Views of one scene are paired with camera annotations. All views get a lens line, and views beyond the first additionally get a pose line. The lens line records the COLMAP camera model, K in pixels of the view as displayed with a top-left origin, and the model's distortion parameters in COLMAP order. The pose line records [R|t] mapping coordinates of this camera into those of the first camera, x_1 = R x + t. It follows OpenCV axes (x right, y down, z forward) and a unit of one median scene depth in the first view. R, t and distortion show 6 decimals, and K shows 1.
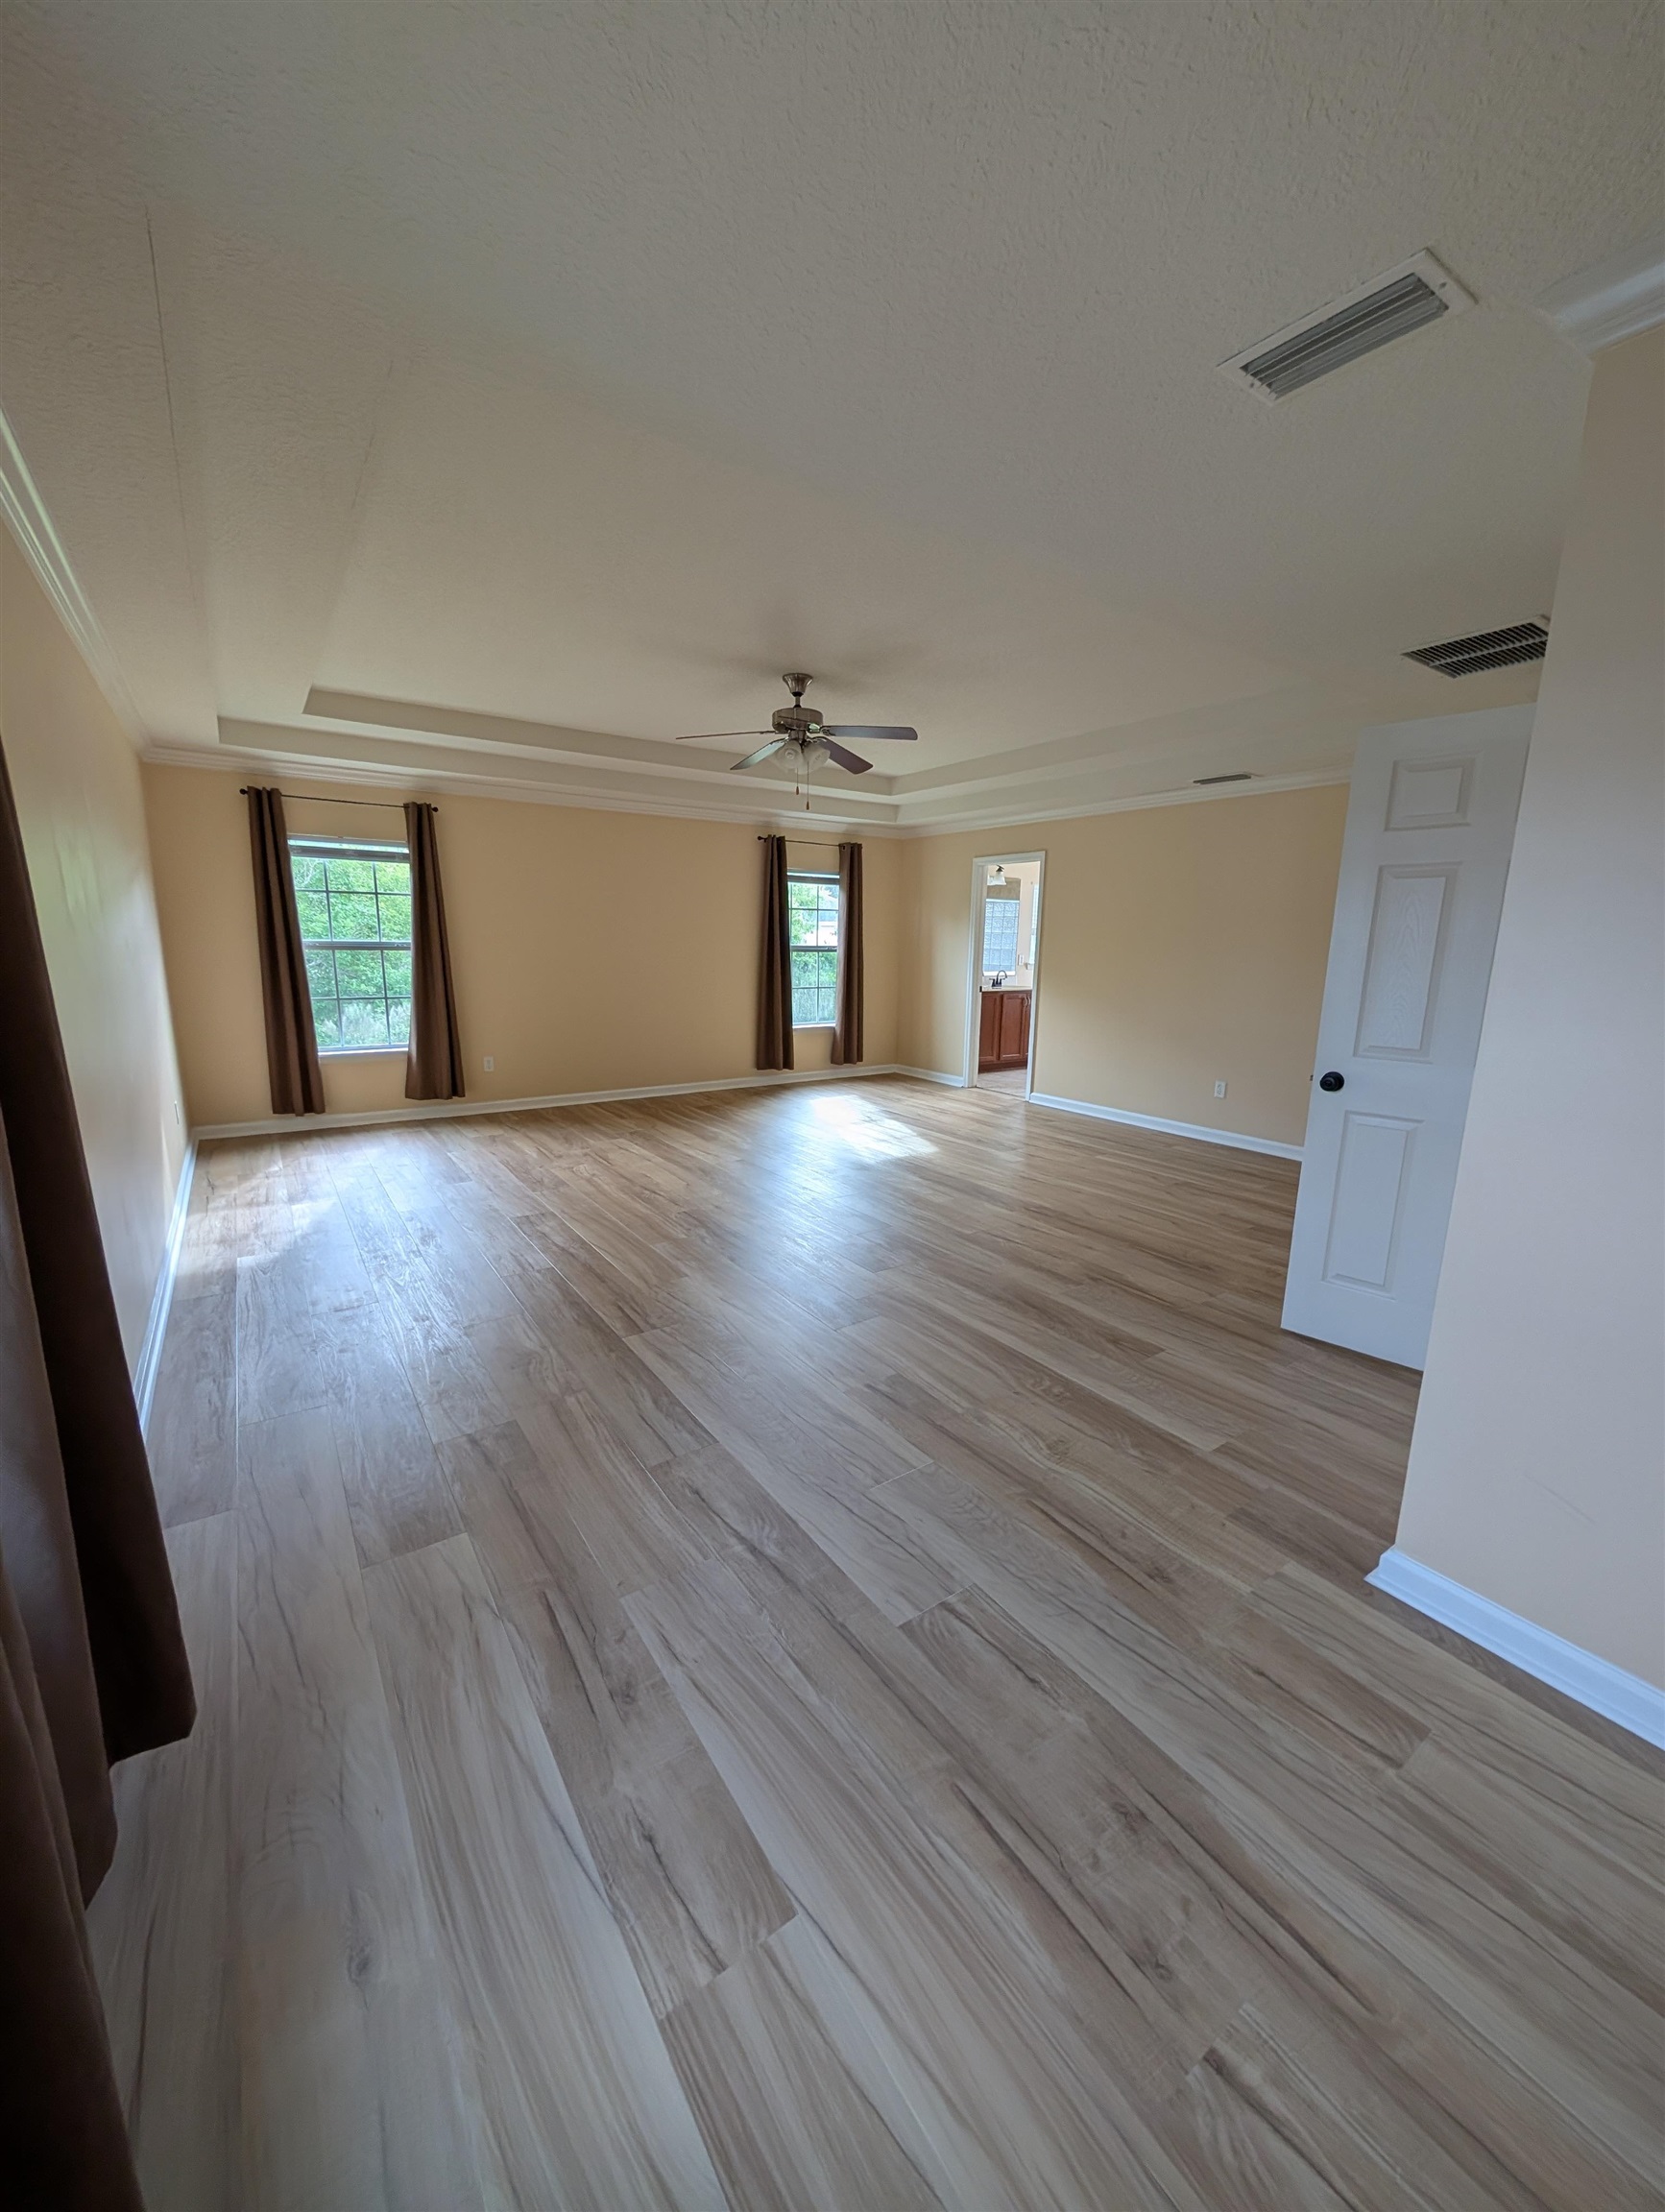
lens RADIAL K [[836.6, 0, 826.1], [0, 836.6, 1114.8], [0, 0, 1]] dist [0.001295, -0.000282]
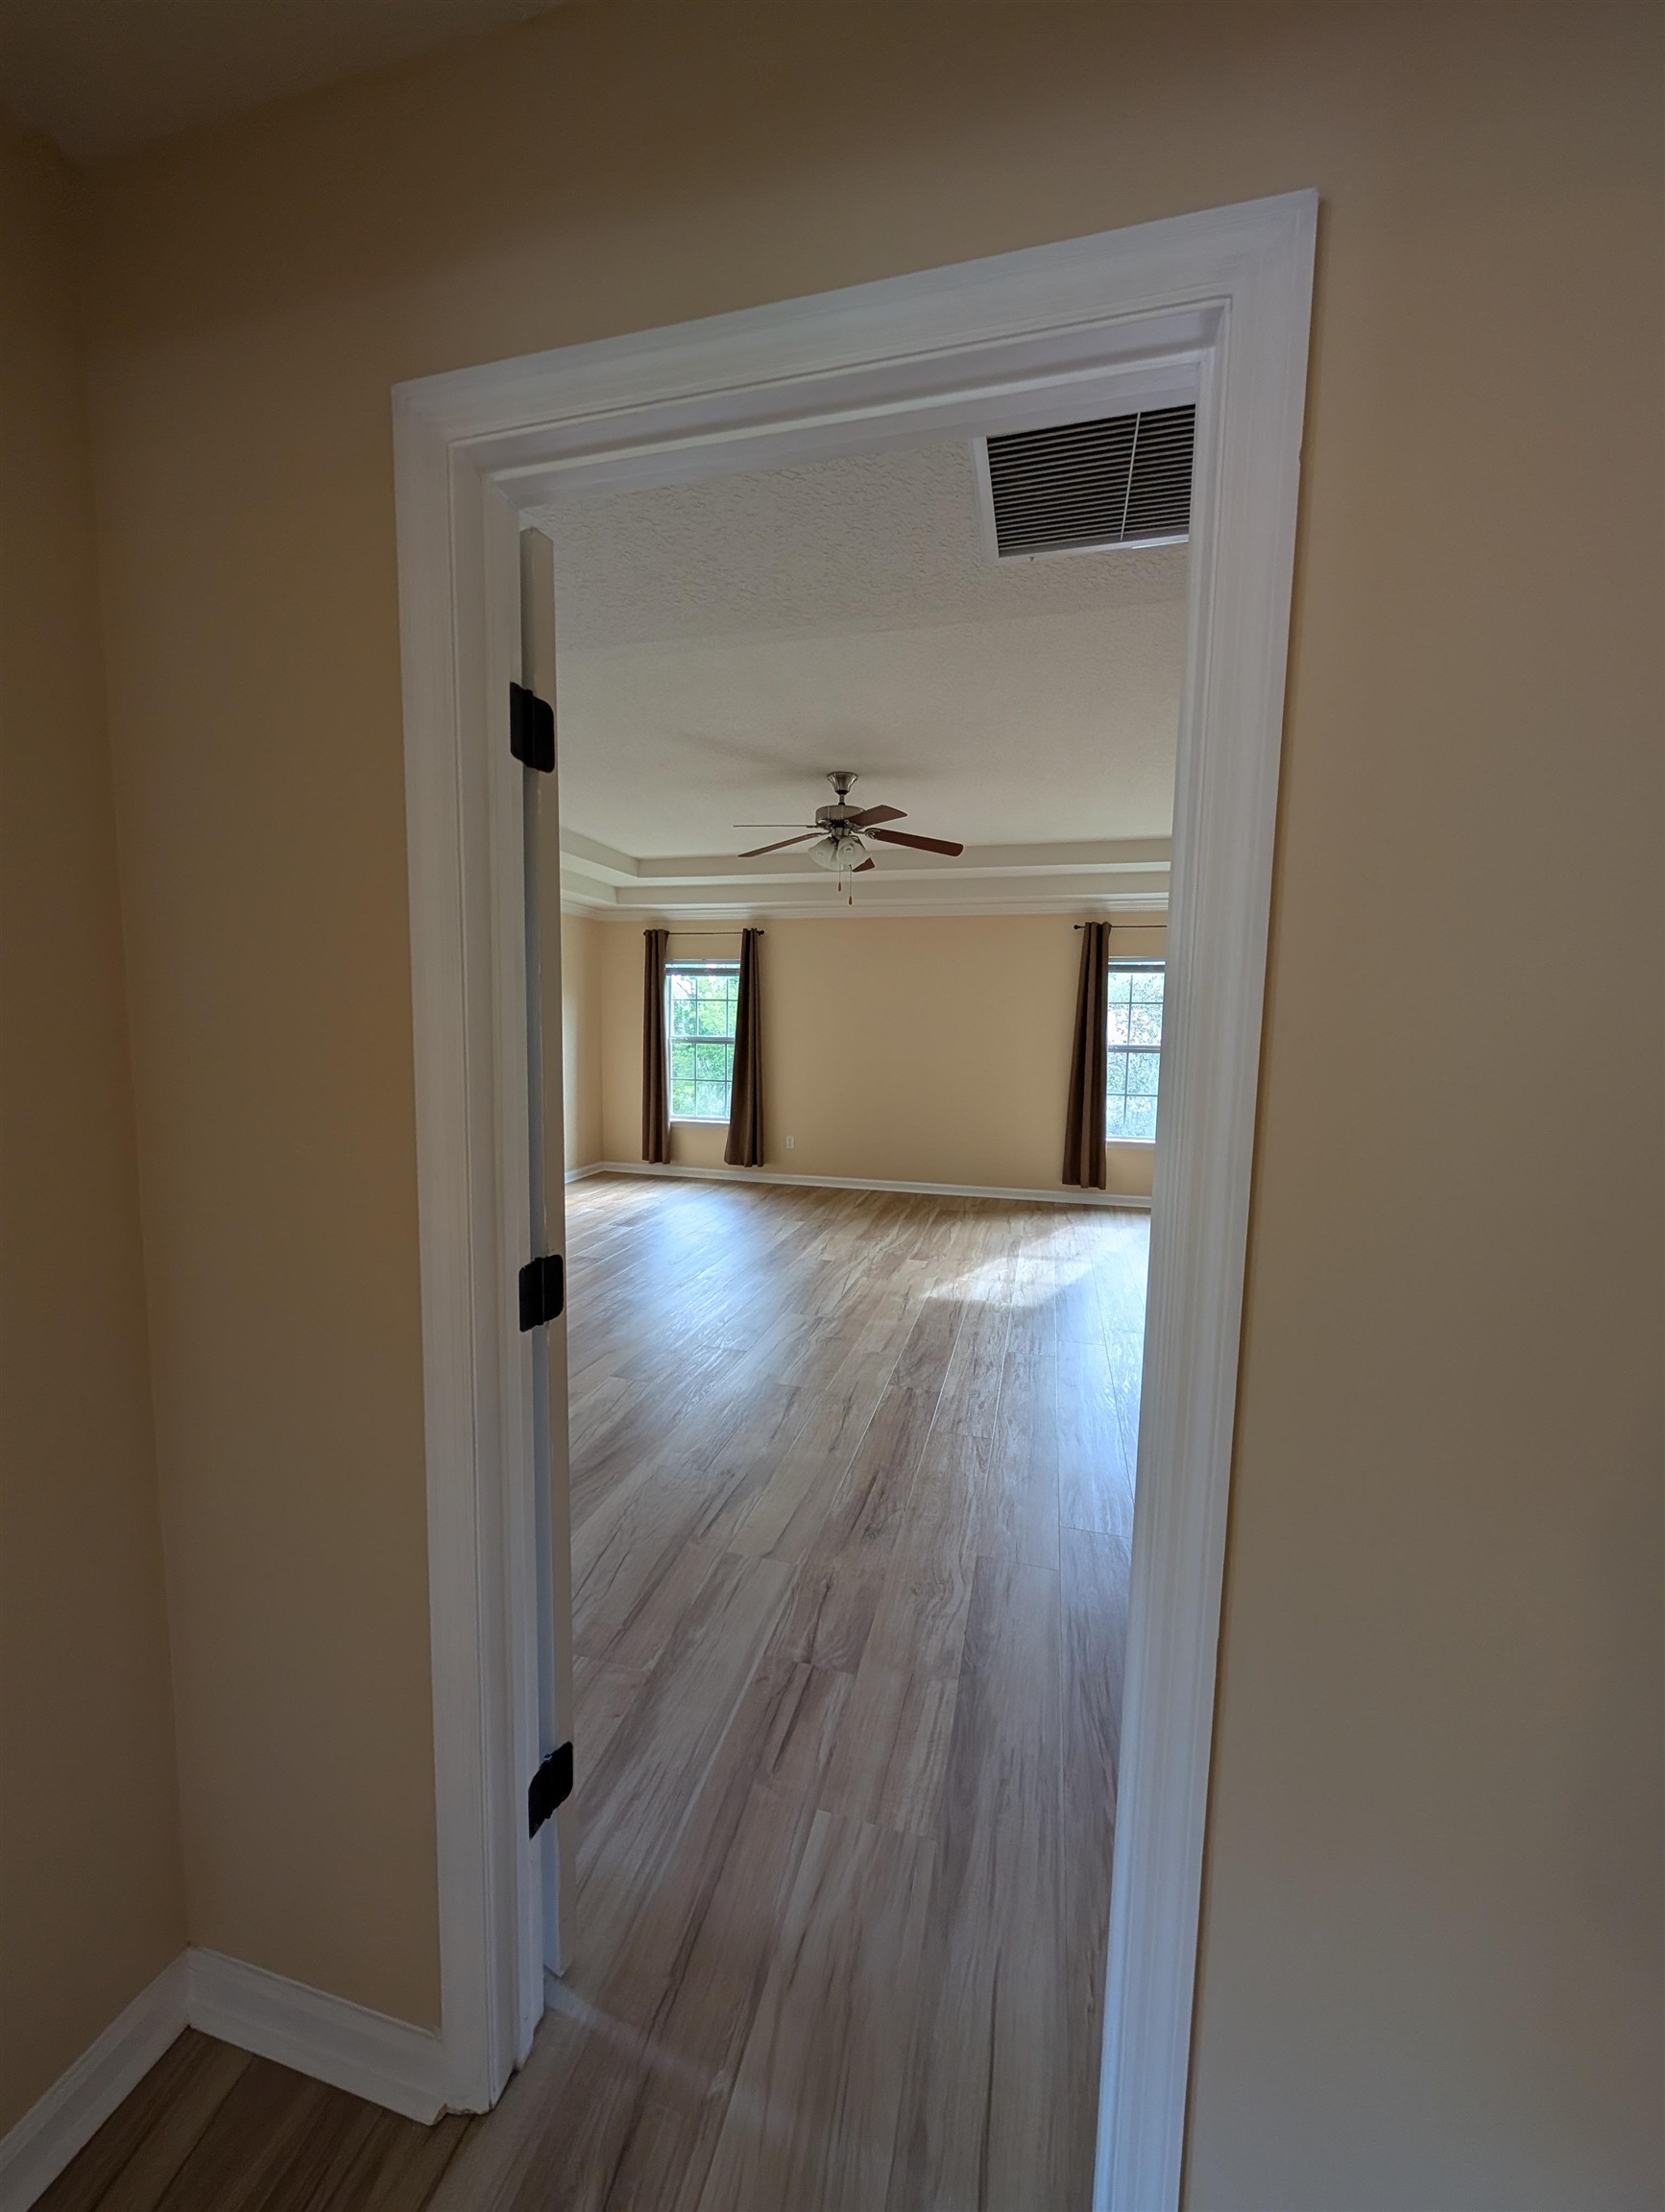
lens RADIAL K [[836.6, 0, 825.5], [0, 836.6, 1106.7], [0, 0, 1]] dist [0.001295, -0.000282]
pose [[0.651840, 0.068671, -0.755241, 0.554523], [-0.162099, 0.985492, -0.050298, -0.065023], [0.740830, 0.155210, 0.653514, 0.305441]]
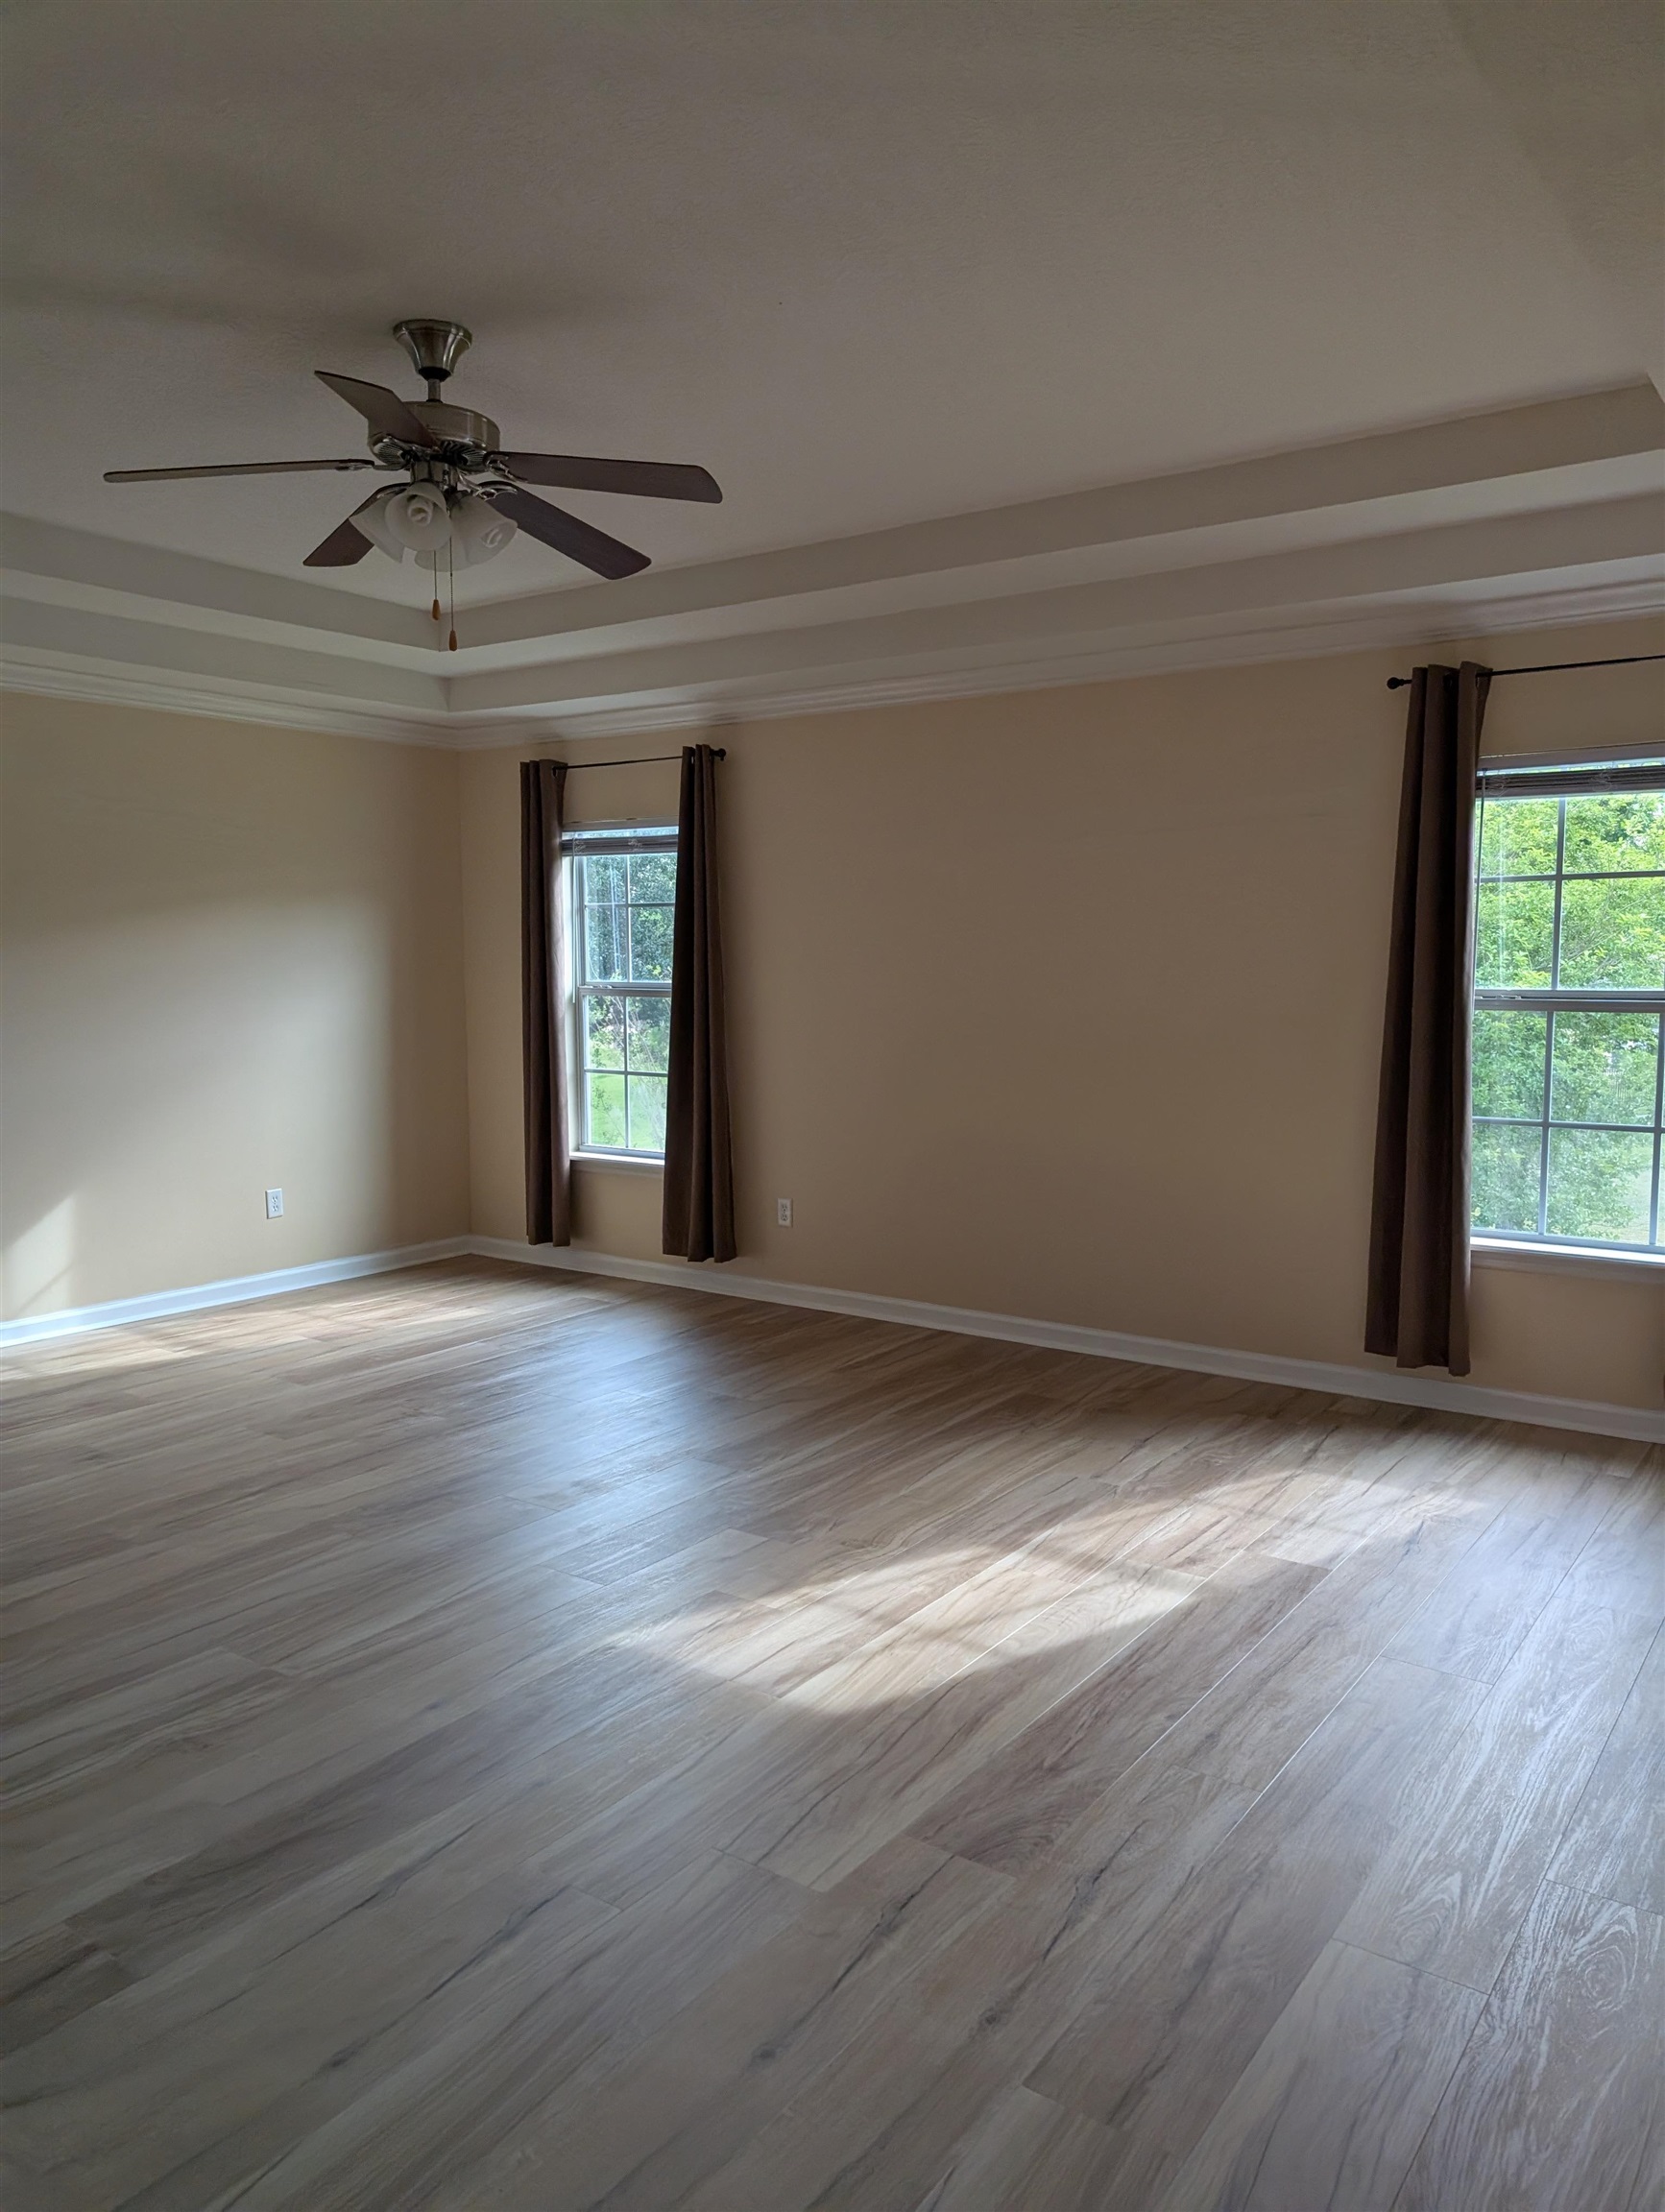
lens RADIAL K [[1578.9, 0, 814.8], [0, 1578.9, 1113.6], [0, 0, 1]] dist [0.032660, -0.011940]
pose [[0.340578, 0.077469, -0.937019, 0.587411], [-0.187871, 0.982109, 0.012911, -0.153077], [0.921255, 0.171642, 0.349039, 0.738049]]
